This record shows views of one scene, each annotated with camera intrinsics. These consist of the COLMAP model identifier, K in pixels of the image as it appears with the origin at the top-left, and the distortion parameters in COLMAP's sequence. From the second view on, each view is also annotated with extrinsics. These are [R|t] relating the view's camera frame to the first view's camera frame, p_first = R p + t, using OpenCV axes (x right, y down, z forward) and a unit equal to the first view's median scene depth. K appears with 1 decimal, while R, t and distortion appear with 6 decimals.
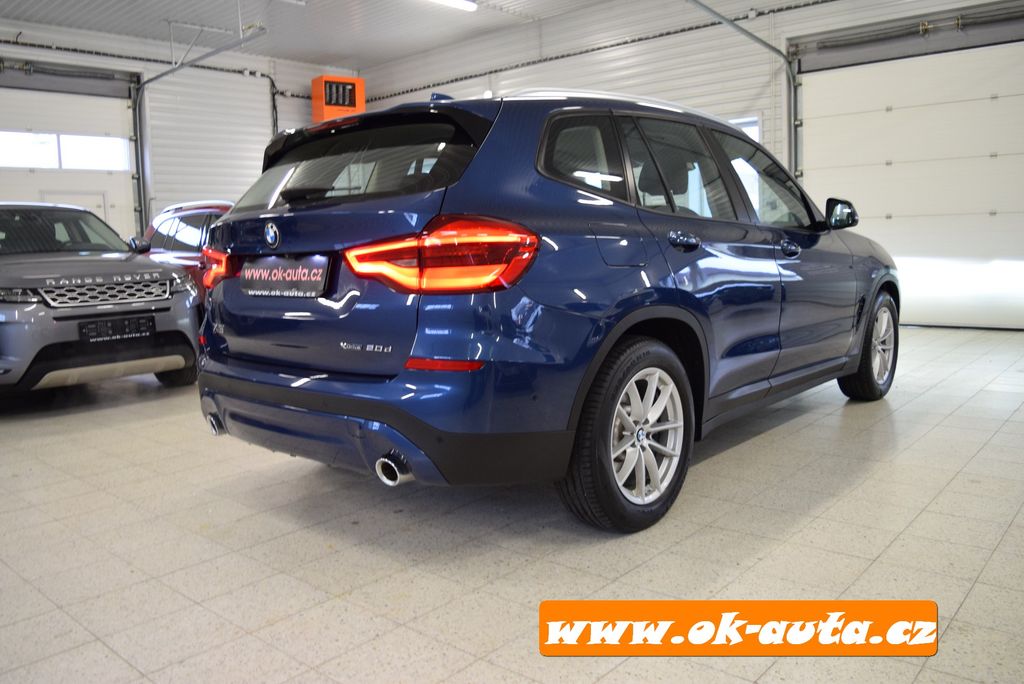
lens RADIAL K [[801.8, 0, 510.2], [0, 801.8, 337.7], [0, 0, 1]] dist [-0.098474, 0.025527]
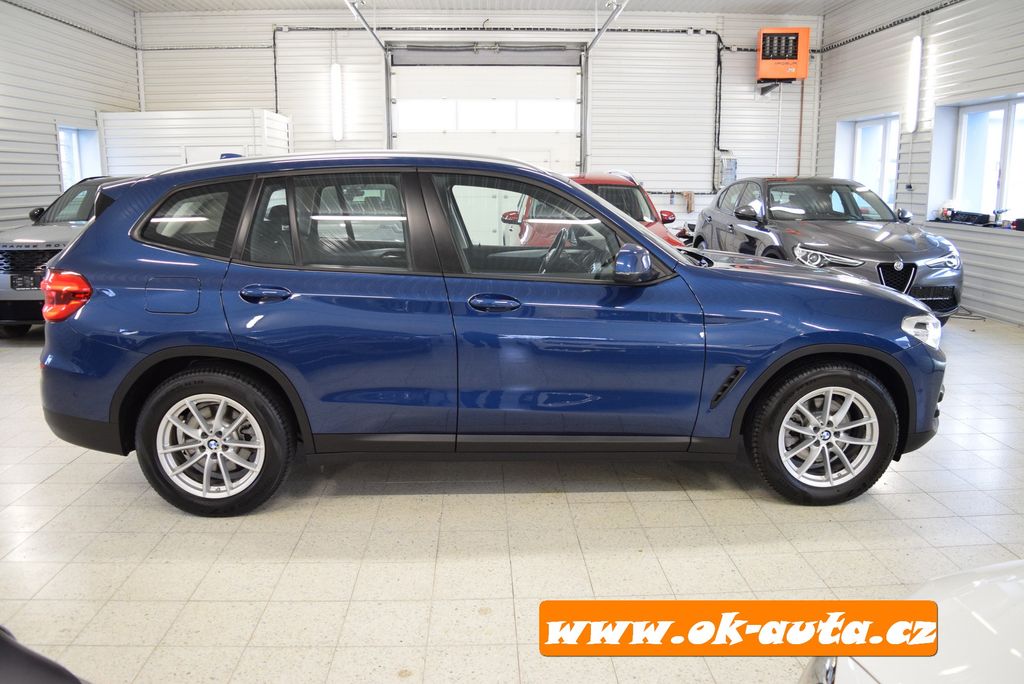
lens RADIAL K [[801.8, 0, 510.7], [0, 801.8, 336.6], [0, 0, 1]] dist [-0.098474, 0.025527]
pose [[0.692016, 0.168972, -0.701828, 1.234171], [-0.104473, 0.985426, 0.134239, -0.242231], [0.714282, -0.019574, 0.699584, 0.435011]]
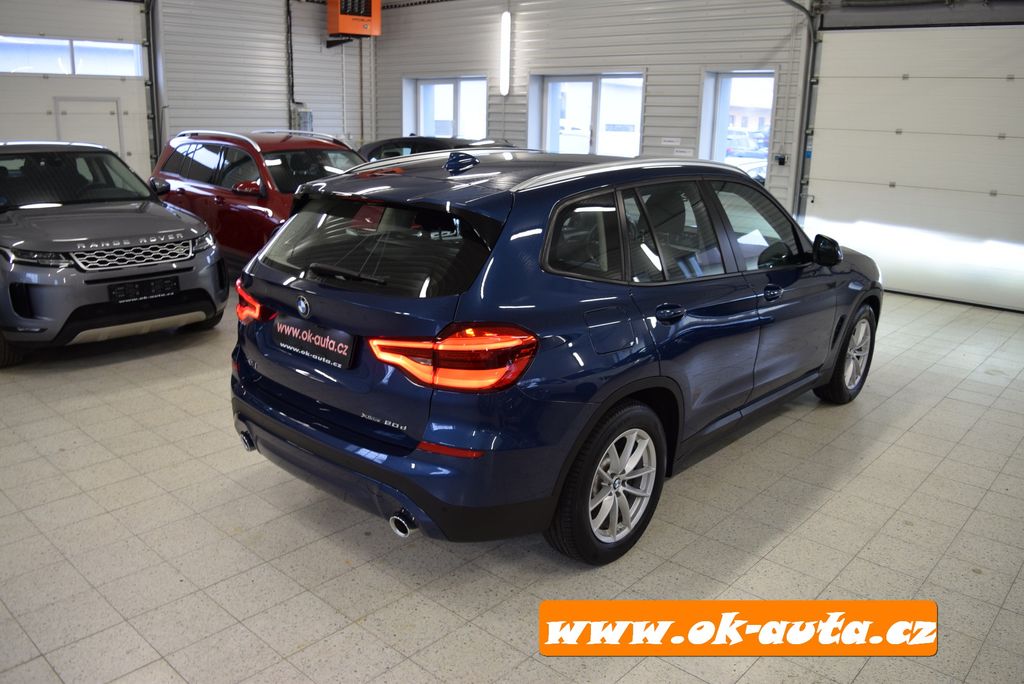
lens RADIAL K [[801.8, 0, 509.3], [0, 801.8, 339.5], [0, 0, 1]] dist [-0.098474, 0.025527]
pose [[0.998299, 0.058301, 0.000606, -0.005136], [-0.057729, 0.986944, 0.150359, -0.231537], [0.008168, -0.150139, 0.988631, -0.106087]]
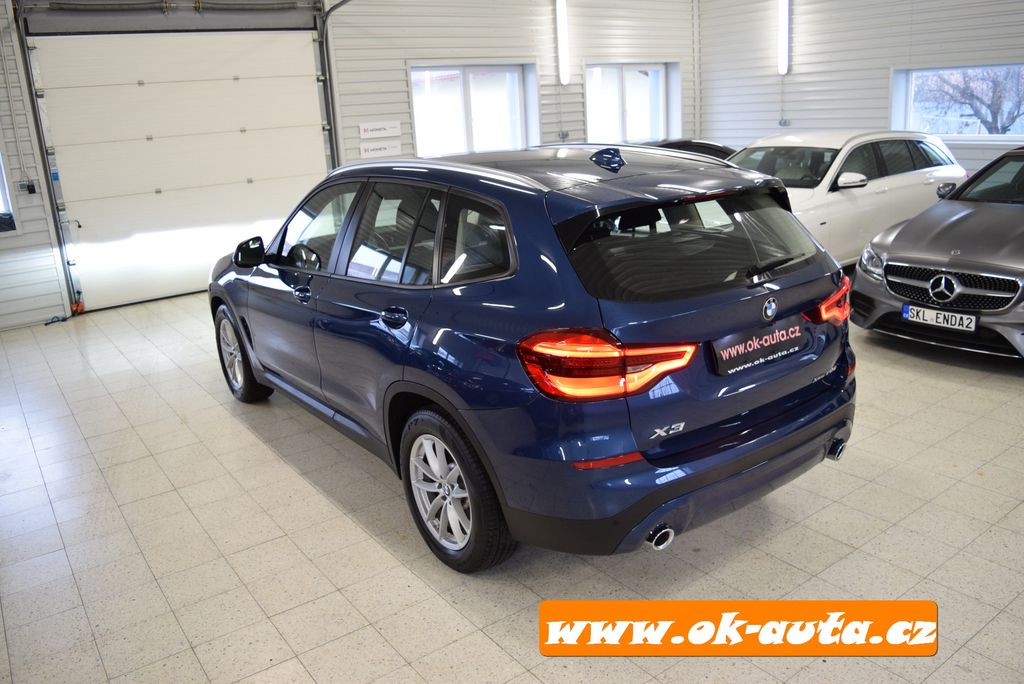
lens RADIAL K [[801.8, 0, 507.3], [0, 801.8, 348.3], [0, 0, 1]] dist [-0.098474, 0.025527]
pose [[0.233040, -0.257066, 0.937875, -1.195687], [0.164052, 0.960998, 0.222641, -0.319595], [-0.958530, 0.101976, 0.266123, 0.912090]]
